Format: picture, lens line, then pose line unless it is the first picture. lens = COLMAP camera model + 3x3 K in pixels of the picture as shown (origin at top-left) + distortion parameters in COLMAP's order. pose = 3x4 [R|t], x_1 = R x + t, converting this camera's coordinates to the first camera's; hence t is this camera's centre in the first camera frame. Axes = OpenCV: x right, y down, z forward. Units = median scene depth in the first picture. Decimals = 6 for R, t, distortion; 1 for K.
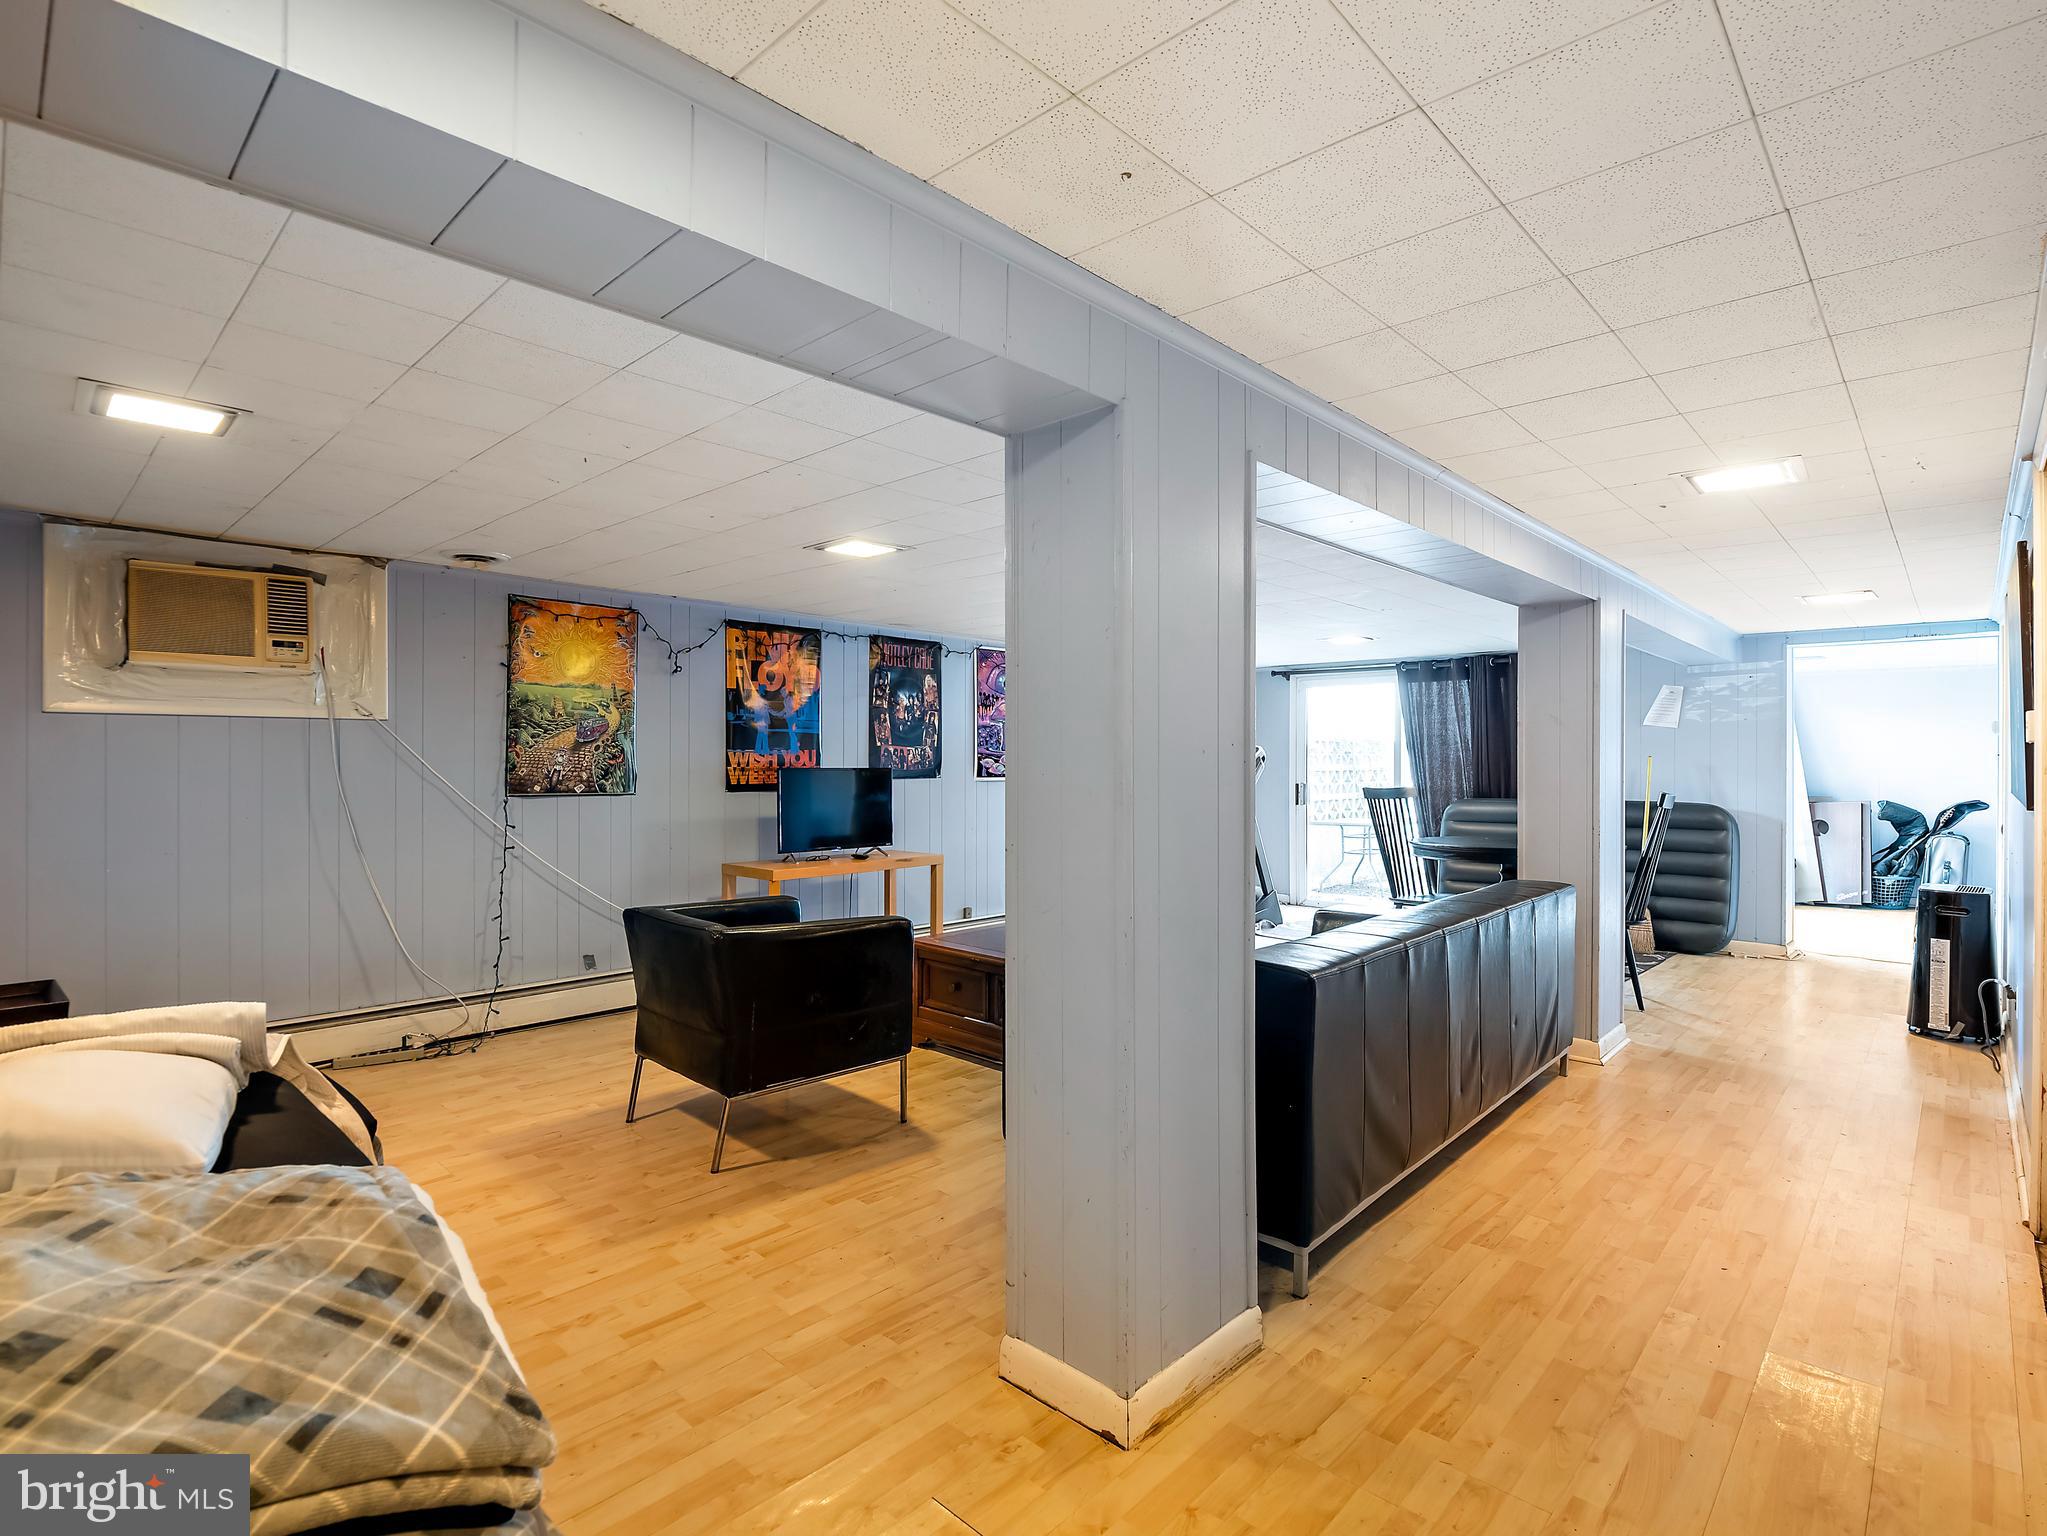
lens RADIAL K [[1004.2, 0, 1019.5], [0, 1004.2, 761.9], [0, 0, 1]] dist [-0.004622, -0.001636]
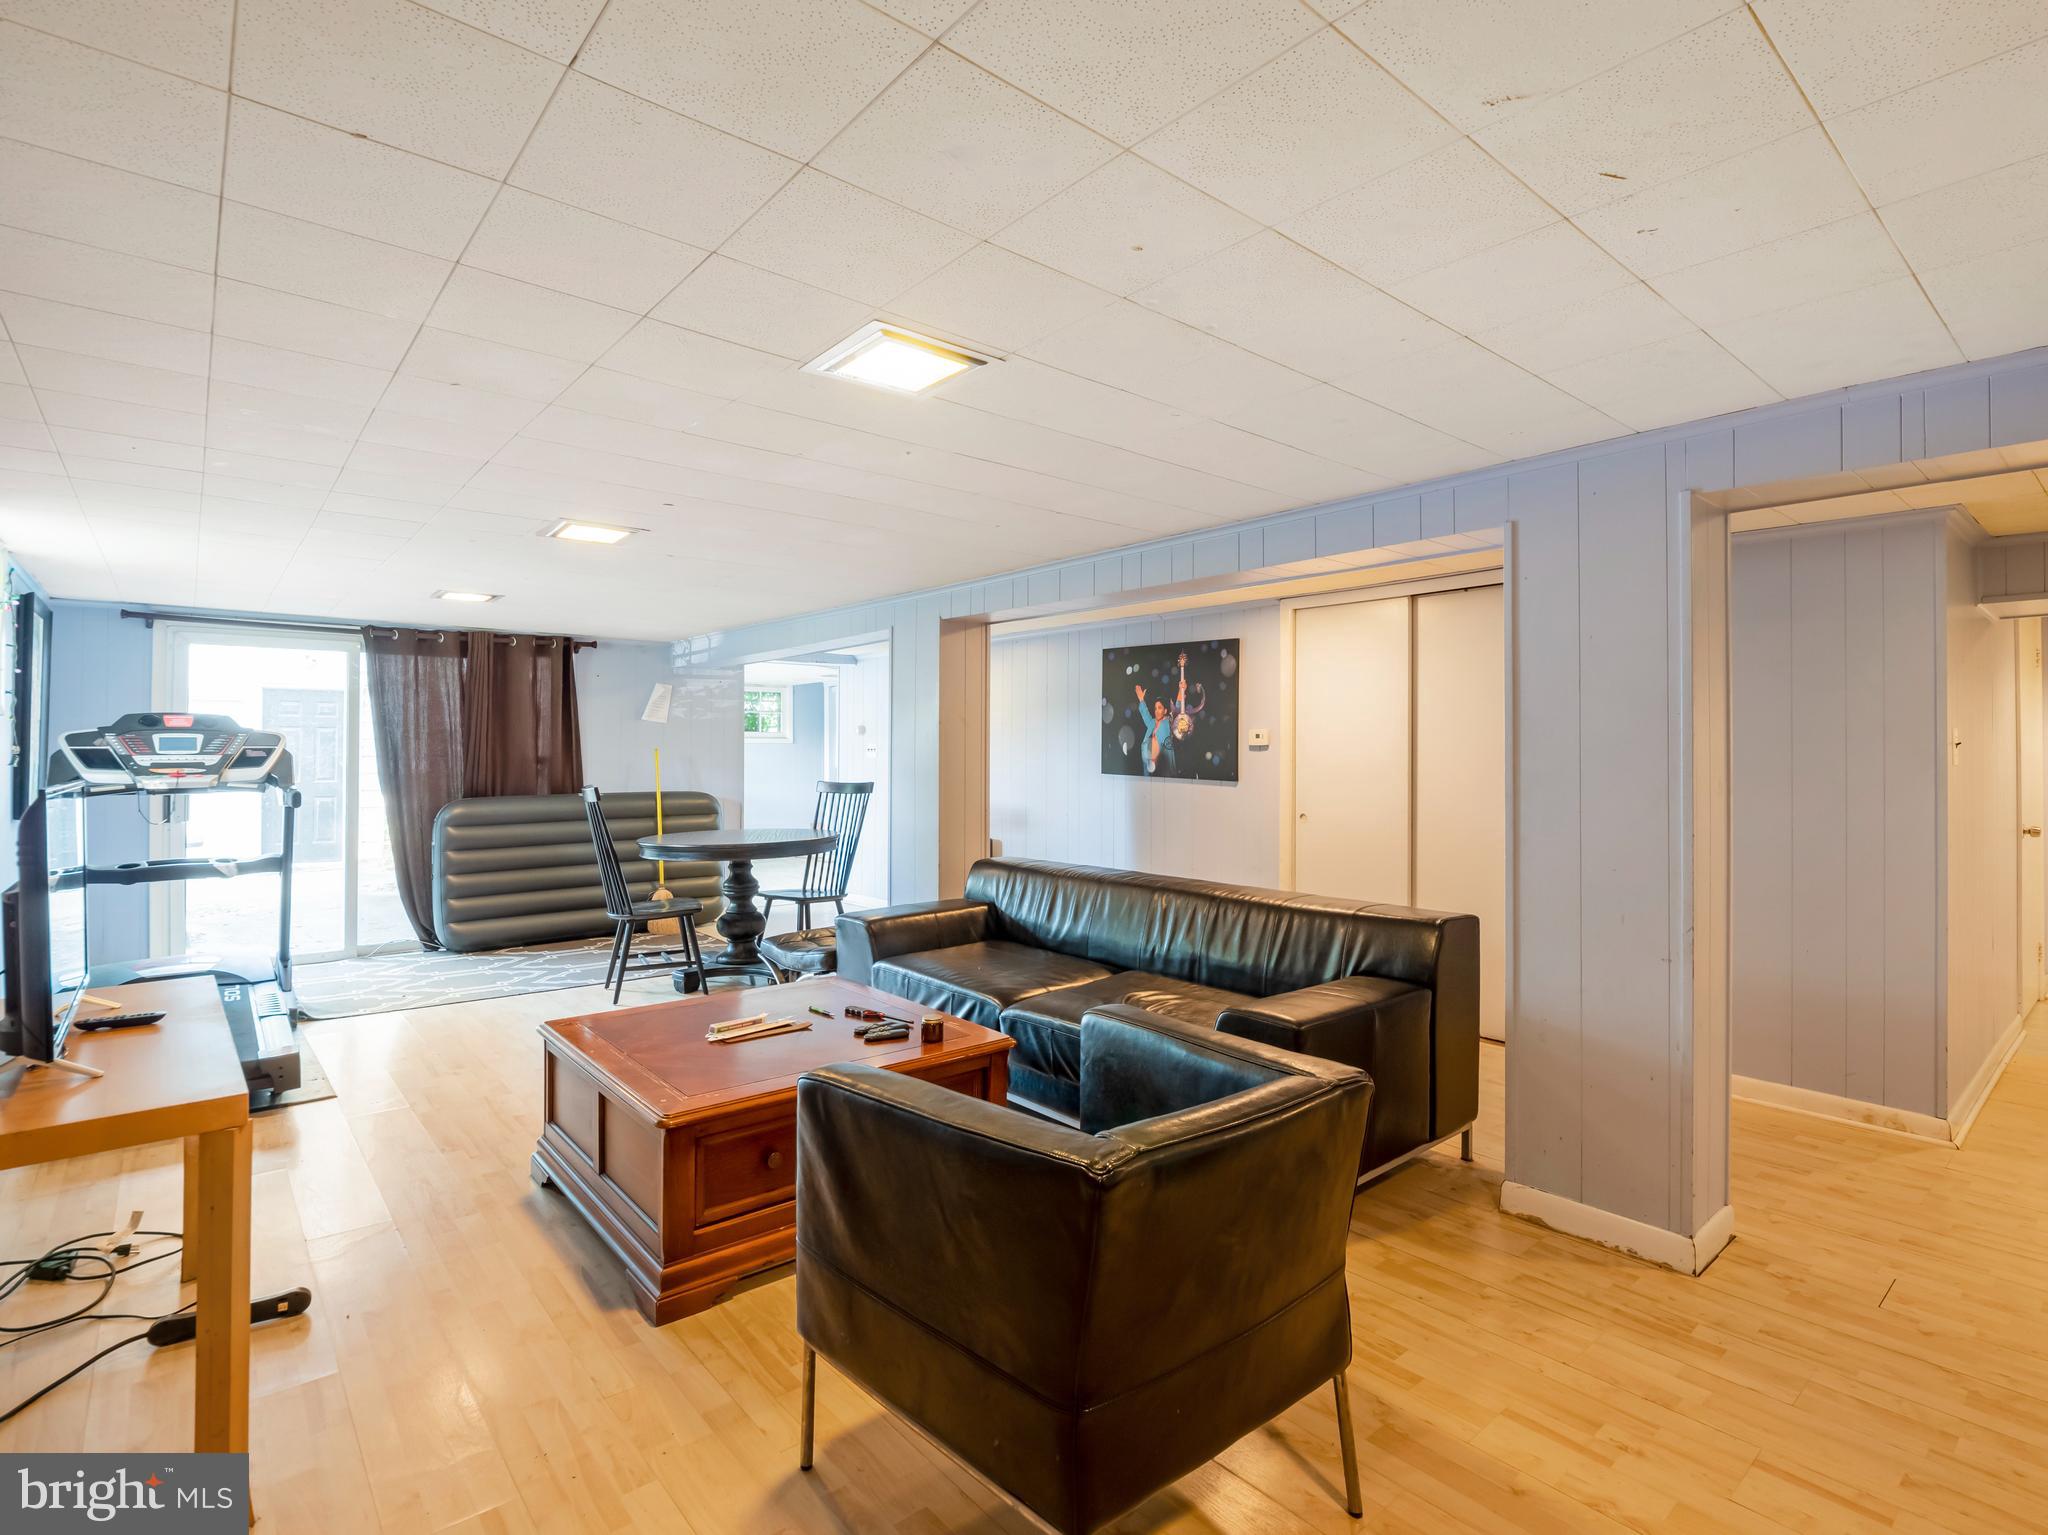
lens RADIAL K [[1004.7, 0, 1020.6], [0, 1004.7, 759.5], [0, 0, 1]] dist [-0.004622, -0.001636]
pose [[0.112612, -0.011566, 0.993572, -0.399044], [-0.000243, 0.999932, 0.011668, -0.007862], [-0.993639, -0.001555, 0.112602, 0.512616]]
